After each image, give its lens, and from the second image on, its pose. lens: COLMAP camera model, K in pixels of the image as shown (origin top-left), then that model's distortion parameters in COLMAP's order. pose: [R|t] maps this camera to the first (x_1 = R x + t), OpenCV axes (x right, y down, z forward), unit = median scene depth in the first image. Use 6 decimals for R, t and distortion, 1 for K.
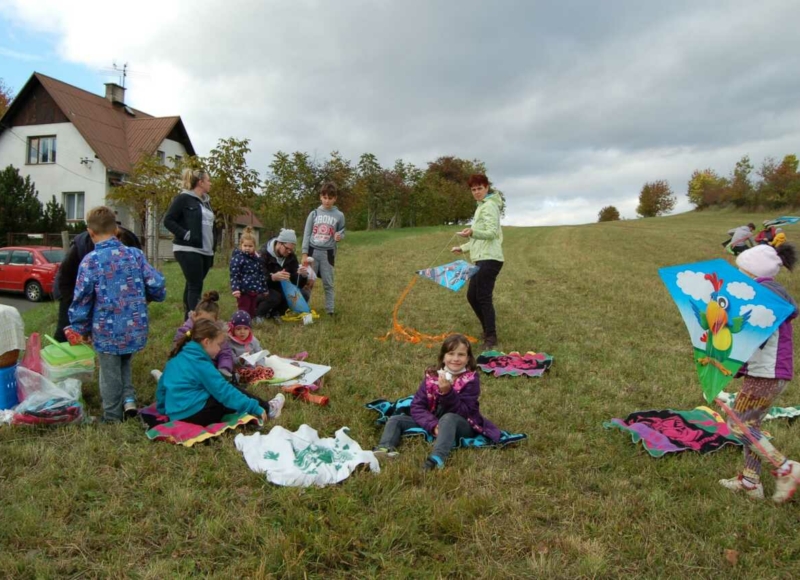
lens RADIAL K [[1035.7, 0, 400.0], [0, 1035.7, 290.0], [0, 0, 1]] dist [0.008900, -0.002889]
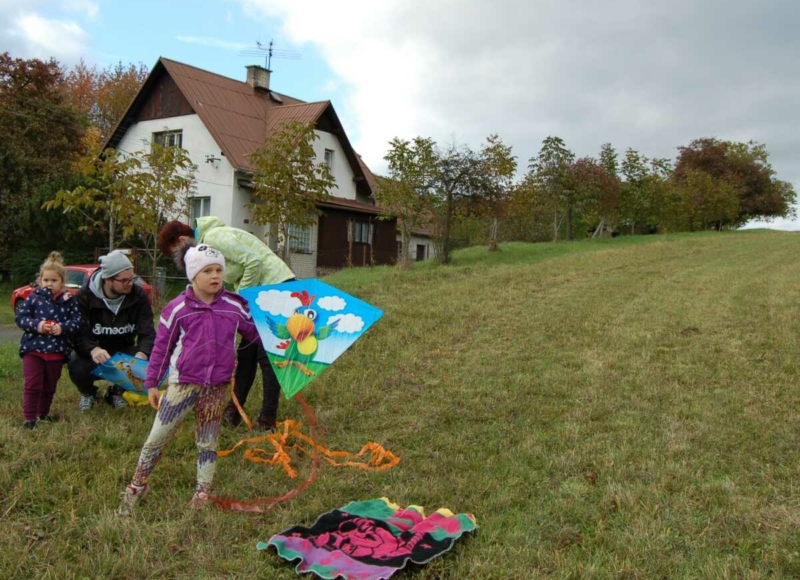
lens RADIAL K [[1035.7, 0, 400.0], [0, 1035.7, 290.0], [0, 0, 1]] dist [0.008900, -0.002889]
pose [[0.917546, 0.017835, -0.397229, 0.164828], [-0.017521, 0.999837, 0.004420, -0.024547], [0.397243, 0.002904, 0.917709, 0.283717]]
